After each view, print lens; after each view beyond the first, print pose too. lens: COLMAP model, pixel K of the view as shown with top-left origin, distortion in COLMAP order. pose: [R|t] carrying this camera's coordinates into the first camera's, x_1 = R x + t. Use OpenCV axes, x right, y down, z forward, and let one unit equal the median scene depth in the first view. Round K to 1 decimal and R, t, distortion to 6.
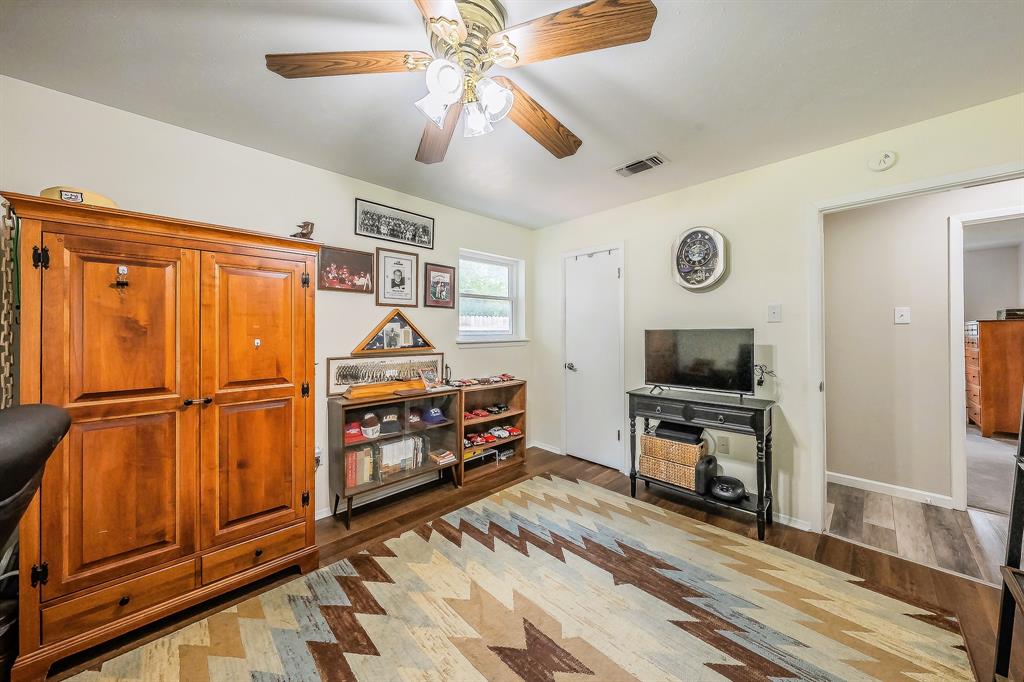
lens RADIAL K [[351.6, 0, 508.3], [0, 351.6, 335.6], [0, 0, 1]] dist [-0.007252, 0.001200]
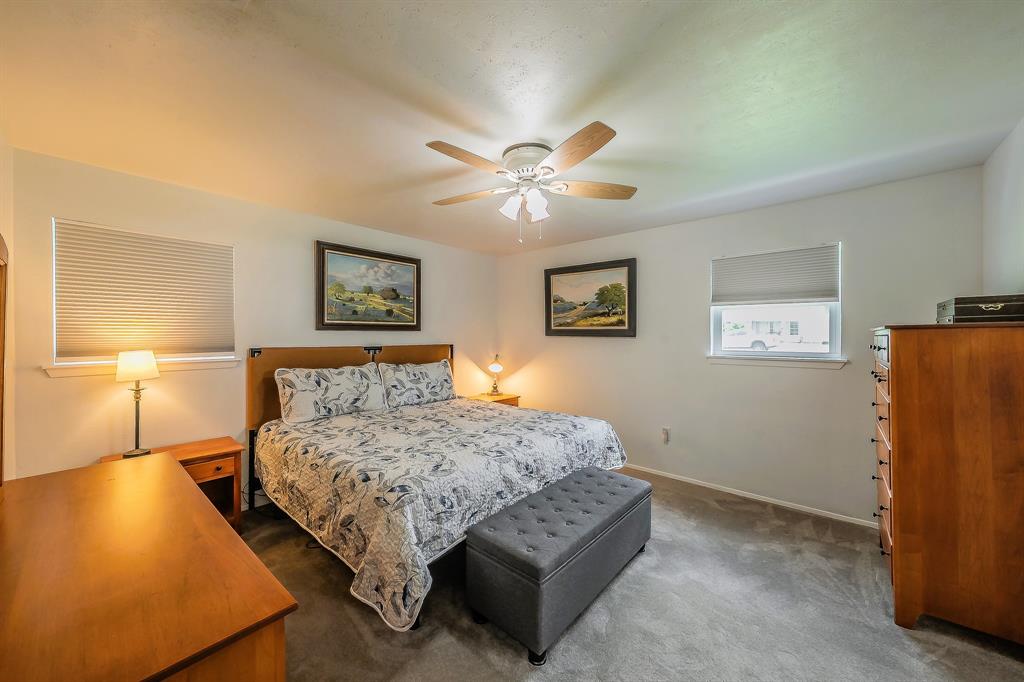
lens RADIAL K [[361.1, 0, 515.8], [0, 361.1, 336.4], [0, 0, 1]] dist [0.004552, -0.000370]
pose [[0.997765, 0.002805, 0.066769, 0.906594], [-0.003456, 0.999948, 0.009638, -0.034392], [-0.066739, -0.009847, 0.997722, 0.622827]]
